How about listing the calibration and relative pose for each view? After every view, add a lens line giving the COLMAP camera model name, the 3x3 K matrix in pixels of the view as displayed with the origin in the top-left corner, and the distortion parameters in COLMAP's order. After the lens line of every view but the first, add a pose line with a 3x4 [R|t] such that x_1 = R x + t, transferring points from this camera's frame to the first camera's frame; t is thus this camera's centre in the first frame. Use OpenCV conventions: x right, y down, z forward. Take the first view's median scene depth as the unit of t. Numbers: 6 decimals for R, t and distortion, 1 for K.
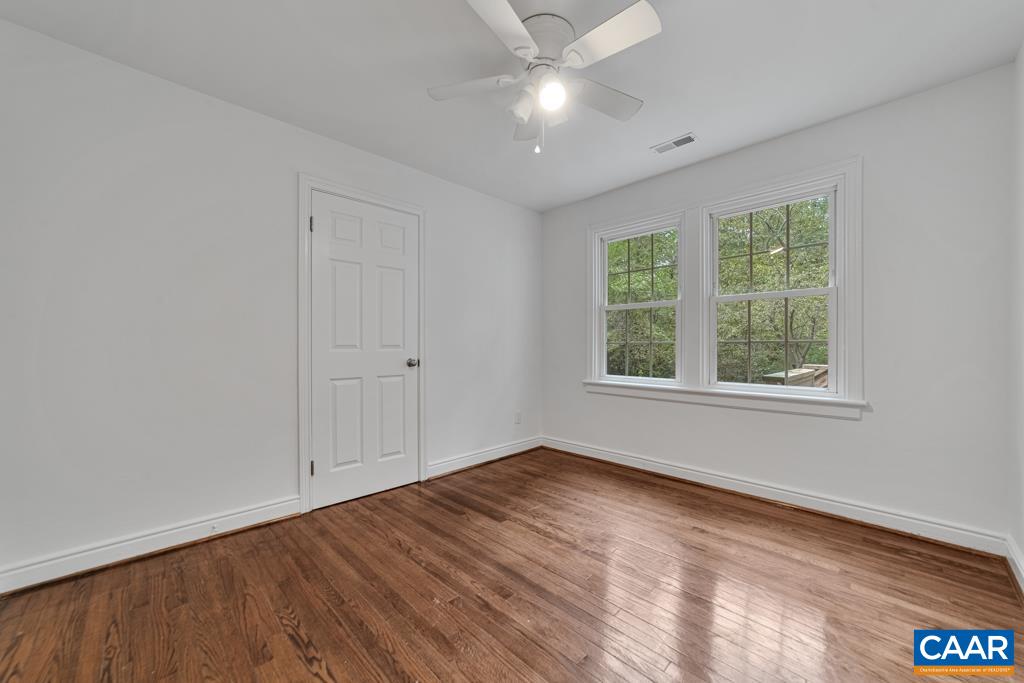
lens RADIAL K [[393.8, 0, 517.9], [0, 393.8, 347.8], [0, 0, 1]] dist [-0.000140, 0.000121]
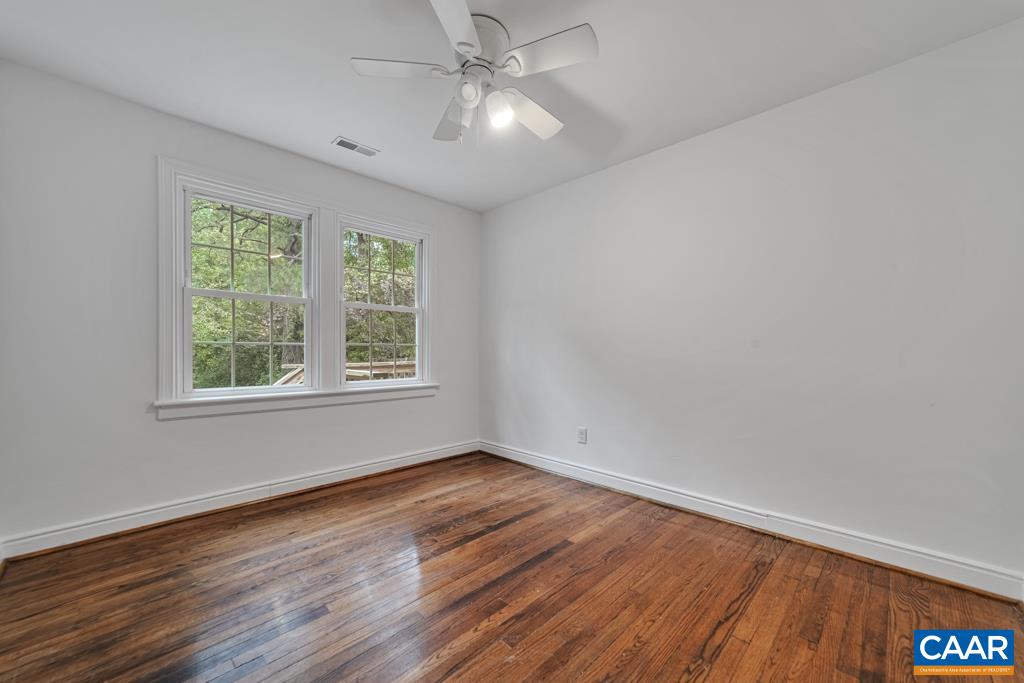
lens RADIAL K [[393.8, 0, 517.9], [0, 393.8, 347.8], [0, 0, 1]] dist [-0.000140, 0.000121]
pose [[-0.004506, 0.004035, 0.999982, -0.604243], [-0.001906, 0.999990, -0.004044, -0.000812], [-0.999988, -0.001924, -0.004498, 0.580505]]
